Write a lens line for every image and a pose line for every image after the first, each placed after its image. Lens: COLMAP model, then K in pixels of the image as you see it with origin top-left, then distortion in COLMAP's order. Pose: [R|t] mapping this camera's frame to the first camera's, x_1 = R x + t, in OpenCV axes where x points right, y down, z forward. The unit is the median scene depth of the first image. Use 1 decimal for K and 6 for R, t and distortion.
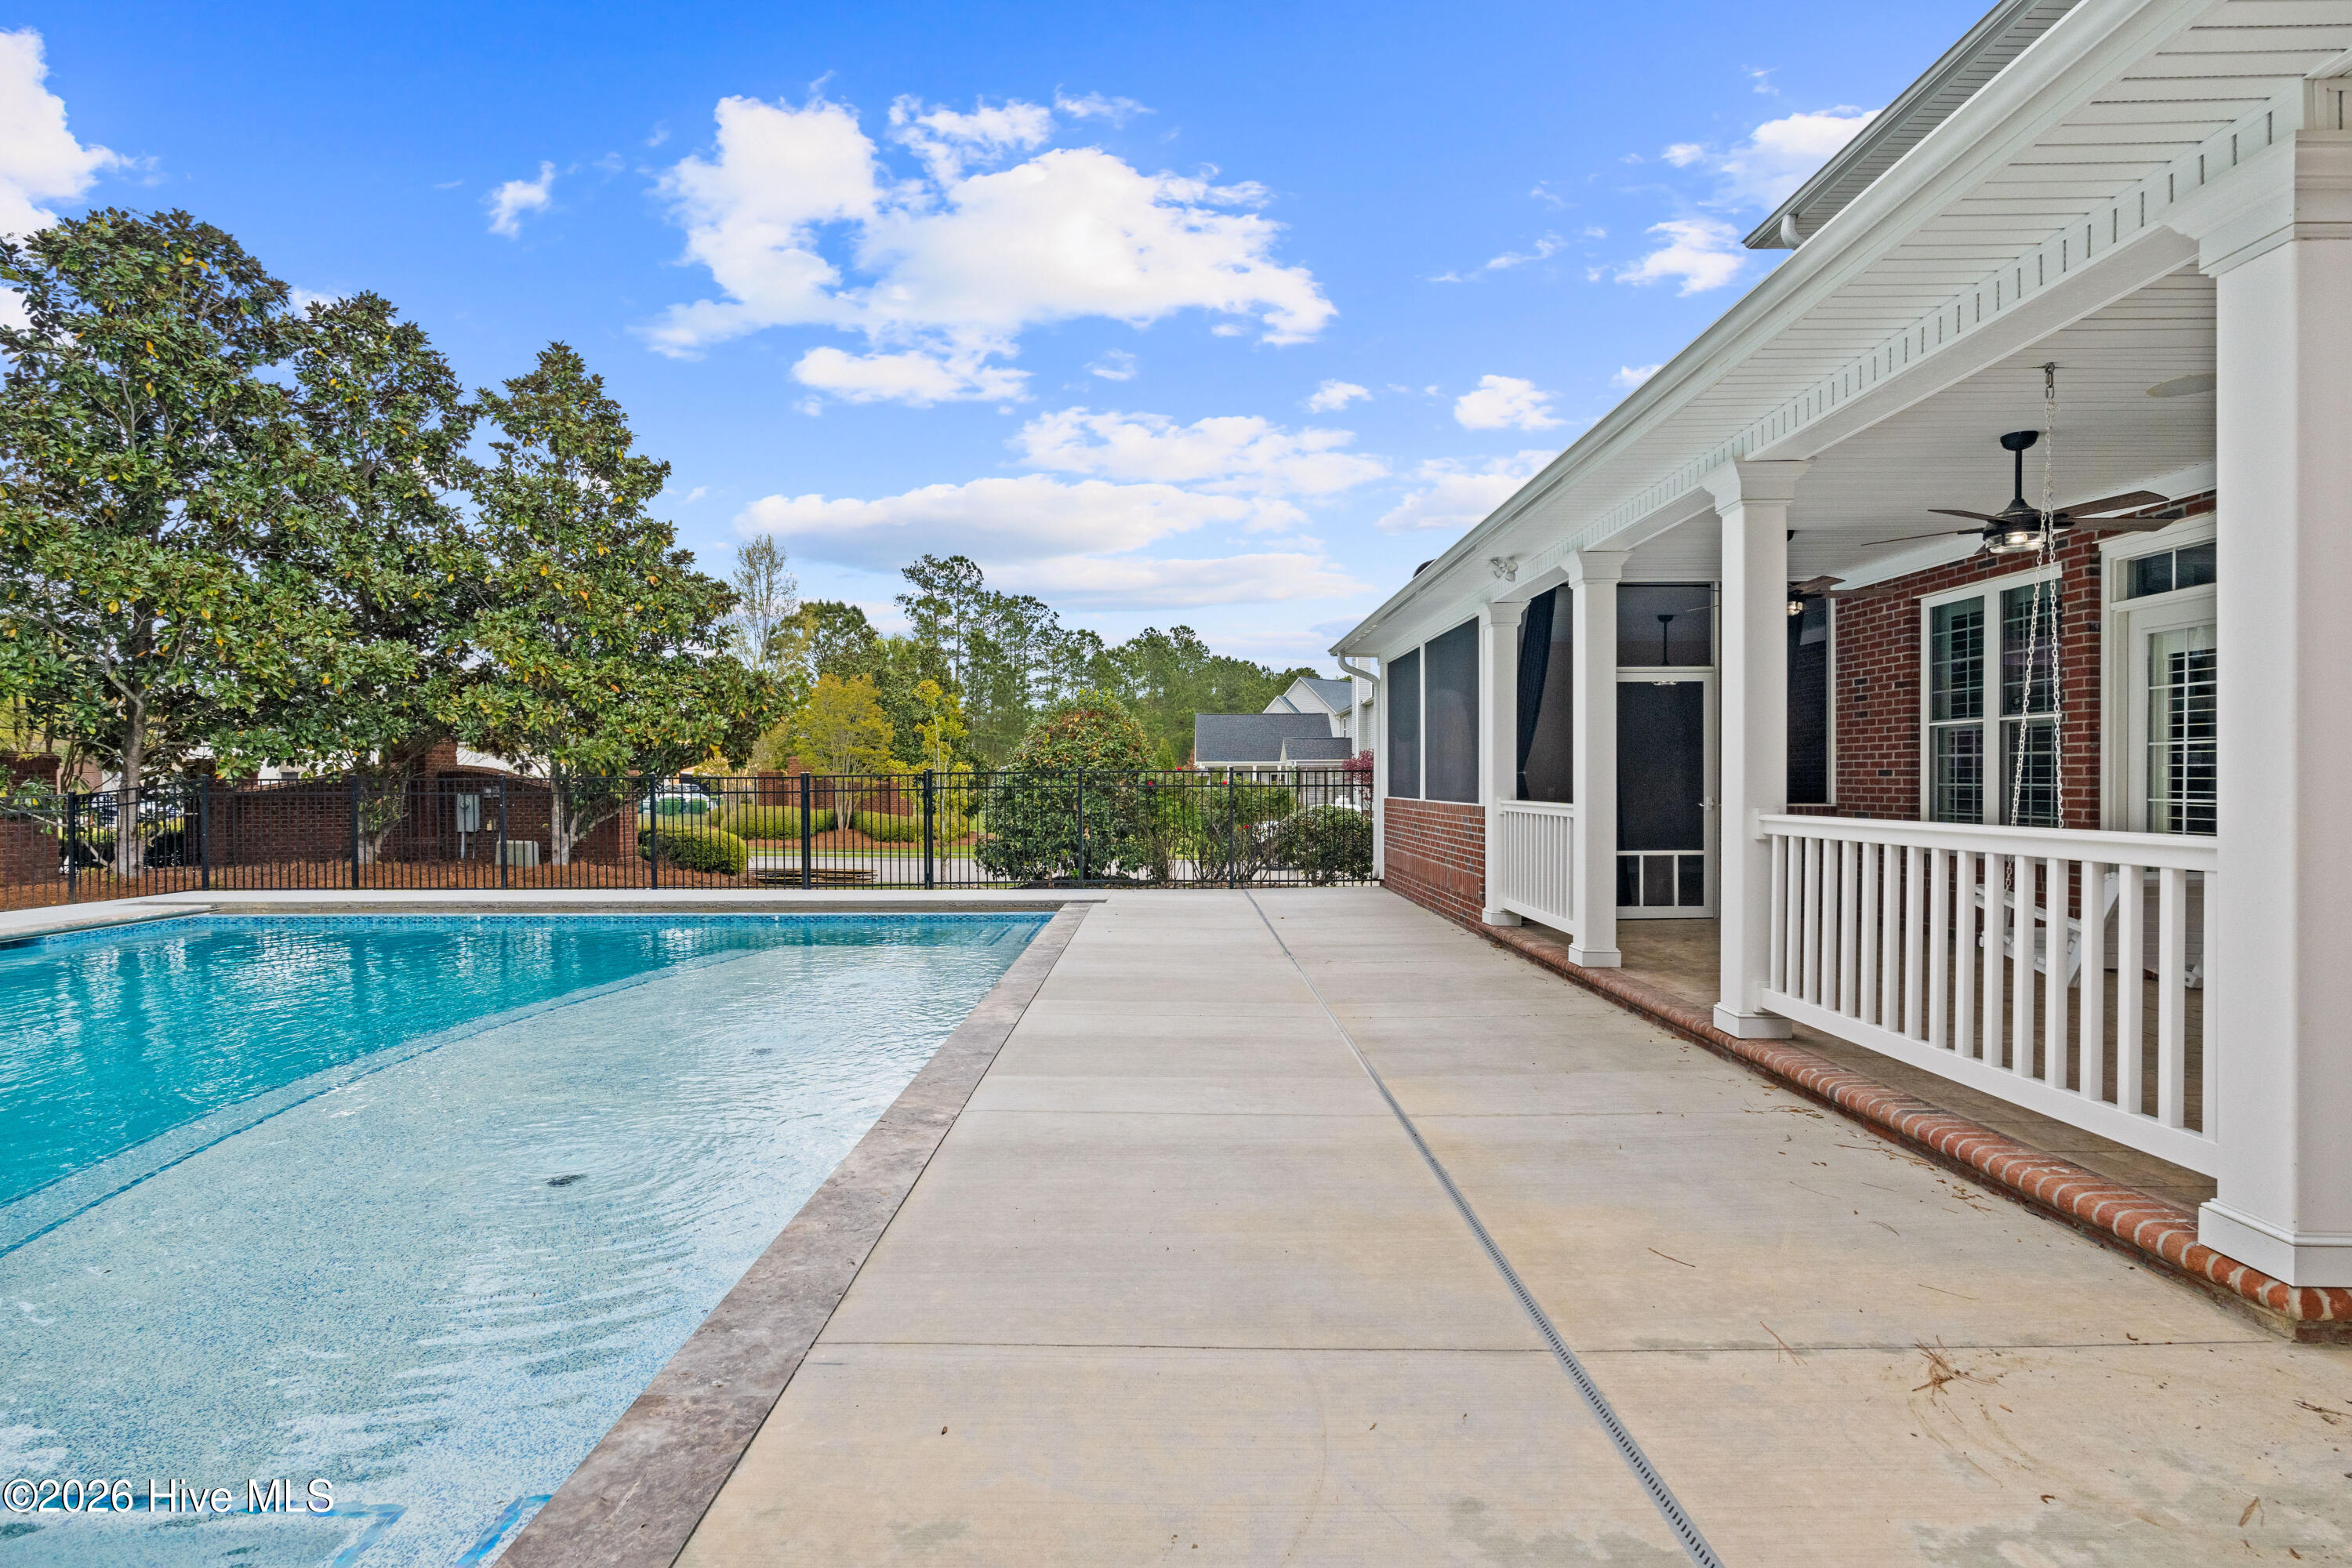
lens RADIAL K [[1141.7, 0, 1175.4], [0, 1141.7, 796.1], [0, 0, 1]] dist [-0.001169, -0.001078]
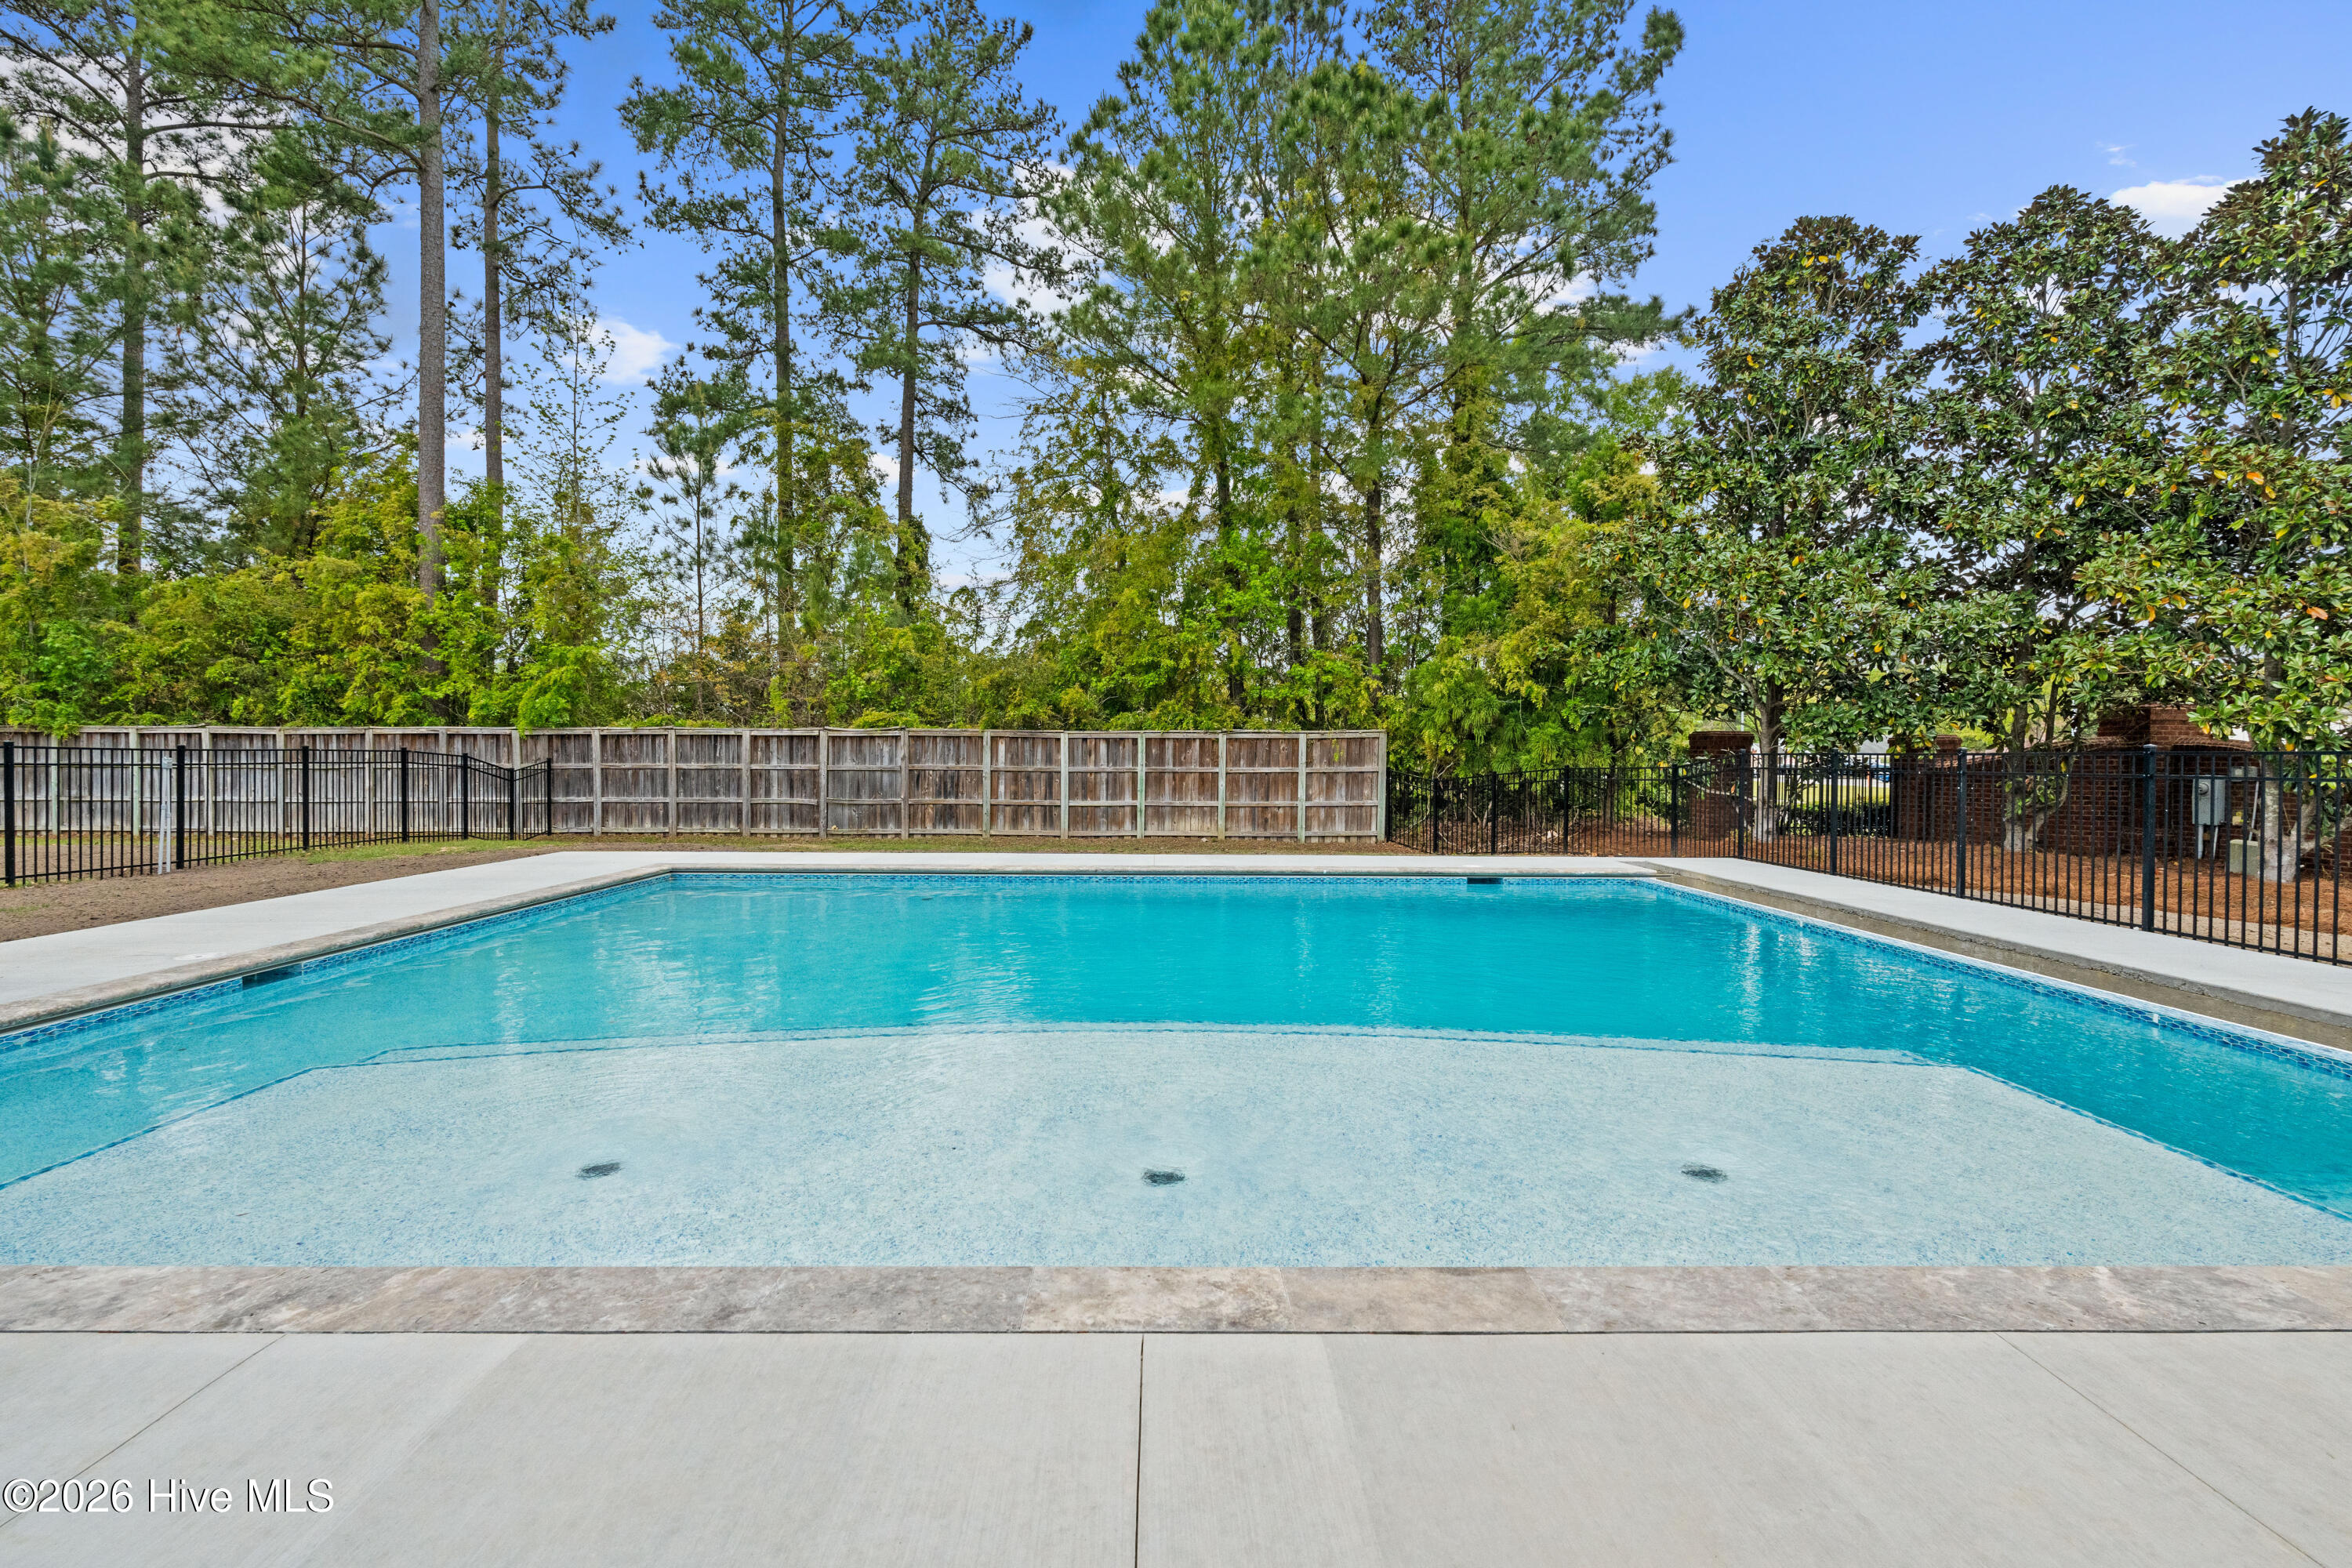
lens RADIAL K [[1042.3, 0, 1174.8], [0, 1042.3, 766.7], [0, 0, 1]] dist [0.001183, 0.000454]
pose [[0.017923, 0.013402, -0.999750, 0.076587], [-0.020138, 0.999712, 0.013041, -0.003393], [0.999637, 0.019899, 0.018188, 0.333899]]
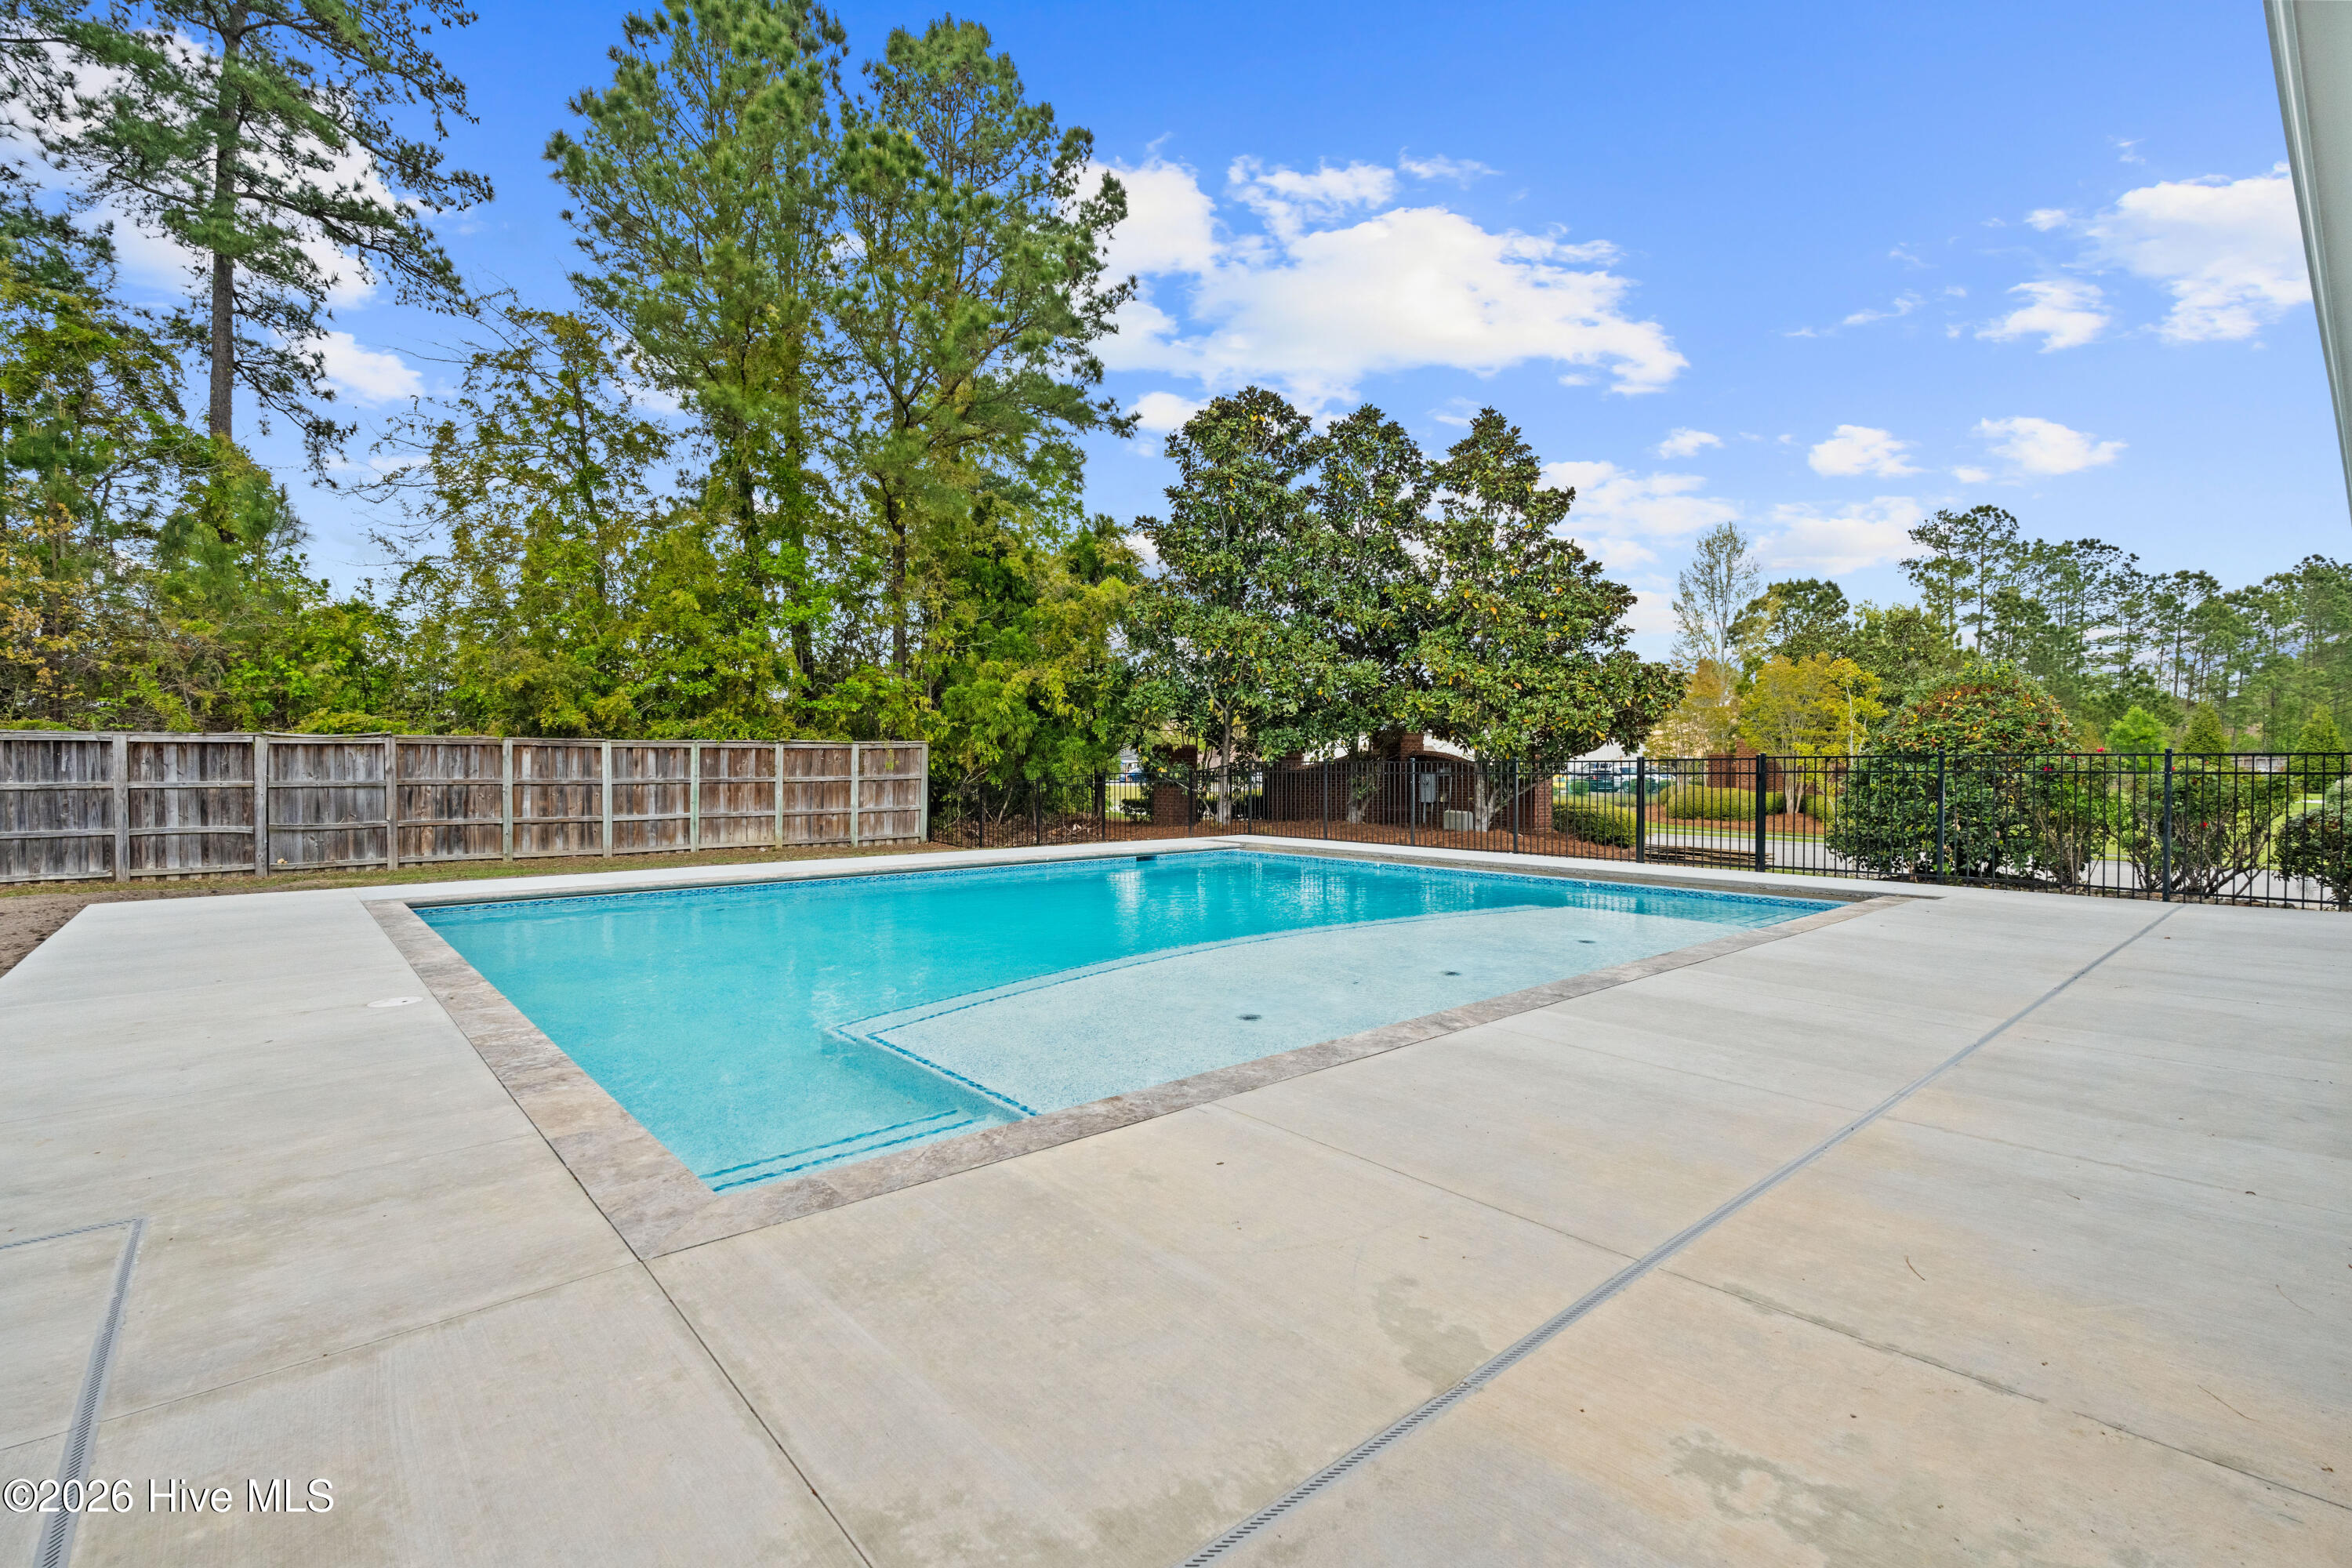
lens RADIAL K [[1063.4, 0, 1173.2], [0, 1063.4, 790.0], [0, 0, 1]] dist [-0.000127, -0.000547]
pose [[0.658585, 0.021814, -0.752190, 0.109515], [-0.012444, 0.999759, 0.018098, -0.000986], [0.752403, -0.002559, 0.658698, -0.009344]]
